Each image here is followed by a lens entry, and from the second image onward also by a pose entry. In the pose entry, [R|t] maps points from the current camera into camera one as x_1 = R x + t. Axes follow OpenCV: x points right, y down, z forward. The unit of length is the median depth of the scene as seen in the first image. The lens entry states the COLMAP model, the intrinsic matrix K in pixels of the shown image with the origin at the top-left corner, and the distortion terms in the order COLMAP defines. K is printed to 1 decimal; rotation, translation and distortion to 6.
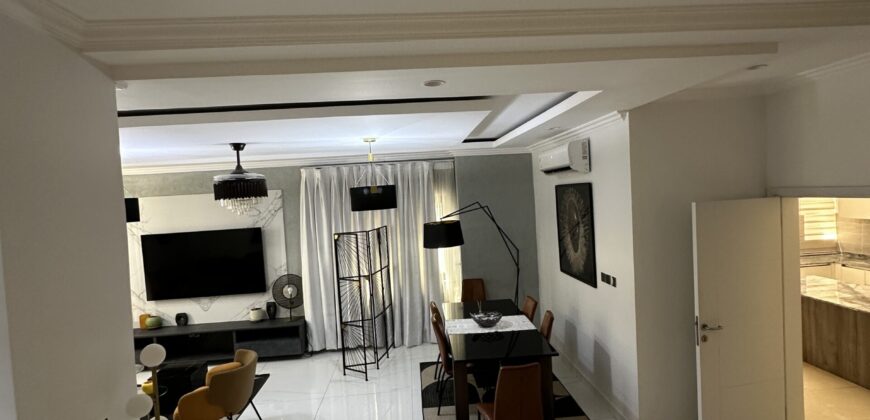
lens RADIAL K [[466.9, 0, 435.0], [0, 466.9, 210.0], [0, 0, 1]] dist [-0.004754, 0.001077]
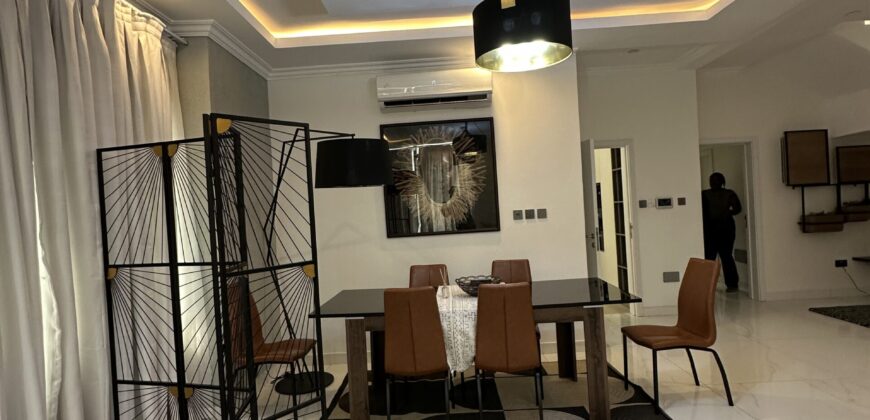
lens RADIAL K [[466.9, 0, 435.0], [0, 466.9, 210.0], [0, 0, 1]] dist [-0.004754, 0.001077]
pose [[0.082889, 0.052330, 0.995184, -0.419779], [0.088701, 0.994269, -0.059670, 0.119173], [-0.992603, 0.093220, 0.077772, 0.740403]]
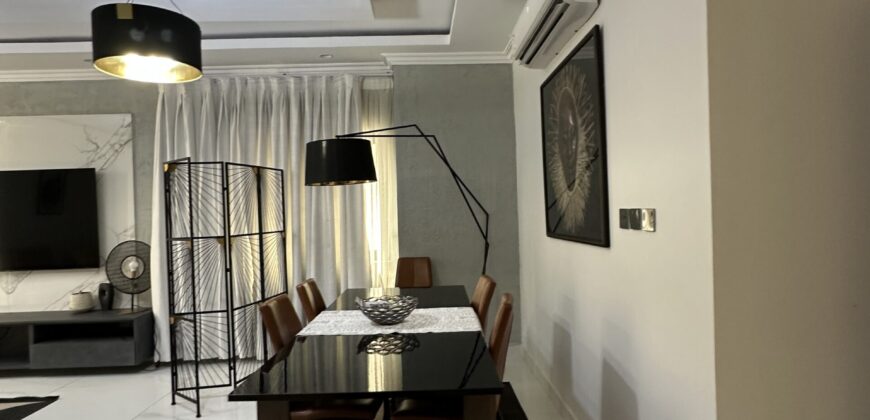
lens RADIAL K [[466.9, 0, 435.0], [0, 466.9, 210.0], [0, 0, 1]] dist [-0.004754, 0.001077]
pose [[0.999026, 0.027922, -0.034177, 0.130060], [-0.029116, 0.998965, -0.034953, 0.105697], [0.033166, 0.035914, 0.998804, 0.366326]]
